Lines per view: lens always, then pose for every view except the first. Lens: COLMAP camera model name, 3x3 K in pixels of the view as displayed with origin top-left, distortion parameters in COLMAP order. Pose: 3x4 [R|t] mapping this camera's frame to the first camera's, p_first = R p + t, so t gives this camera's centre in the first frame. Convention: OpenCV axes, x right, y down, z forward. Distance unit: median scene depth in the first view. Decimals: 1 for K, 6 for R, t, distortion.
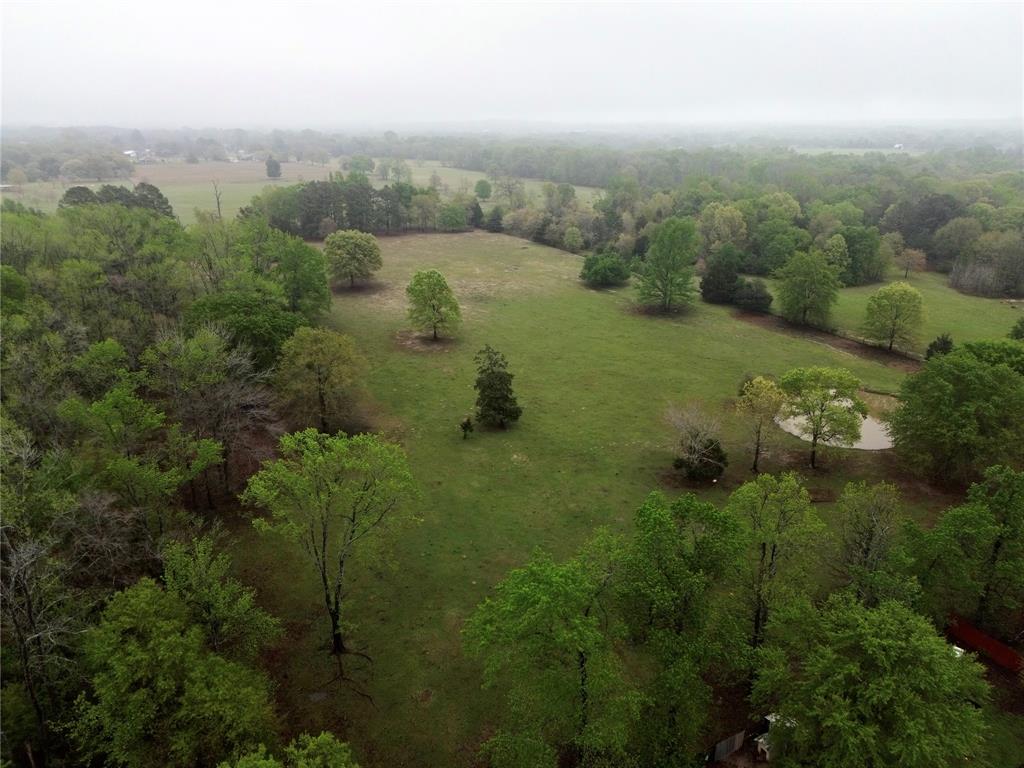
lens RADIAL K [[714.6, 0, 515.7], [0, 714.6, 386.4], [0, 0, 1]] dist [0.085121, -0.090695]
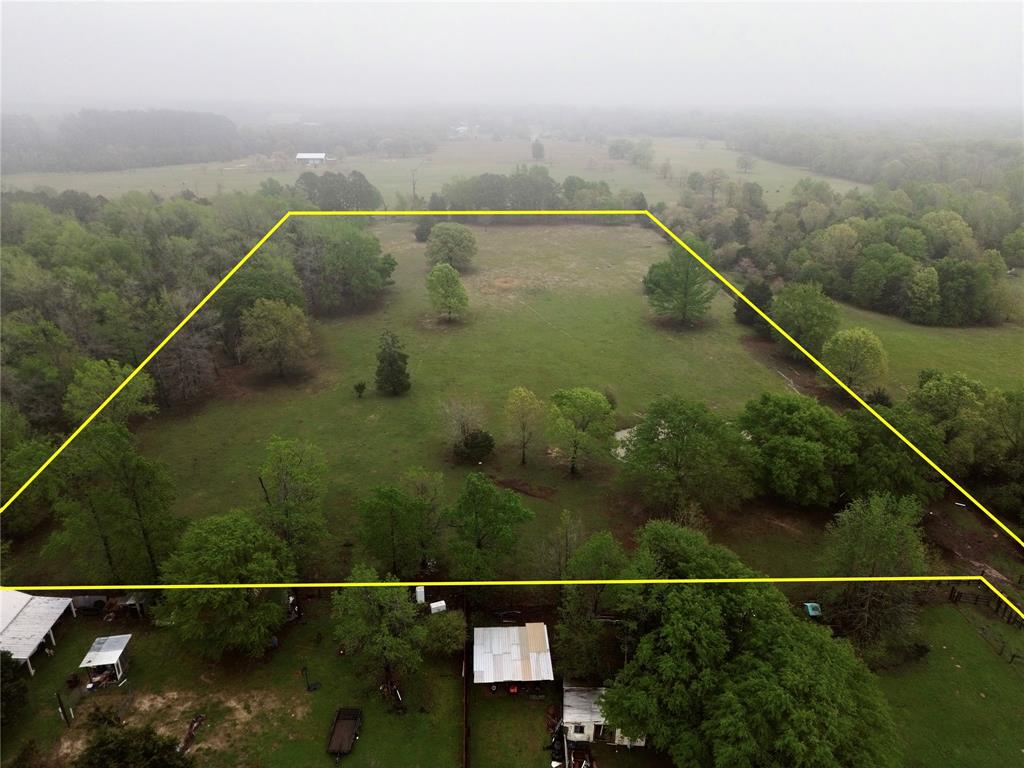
lens RADIAL K [[714.6, 0, 515.7], [0, 714.6, 386.4], [0, 0, 1]] dist [0.085121, -0.090695]
pose [[0.889722, 0.175650, -0.421357, 0.348607], [-0.160005, 0.984449, 0.072522, -0.041418], [0.427542, 0.002895, 0.903991, -0.034137]]
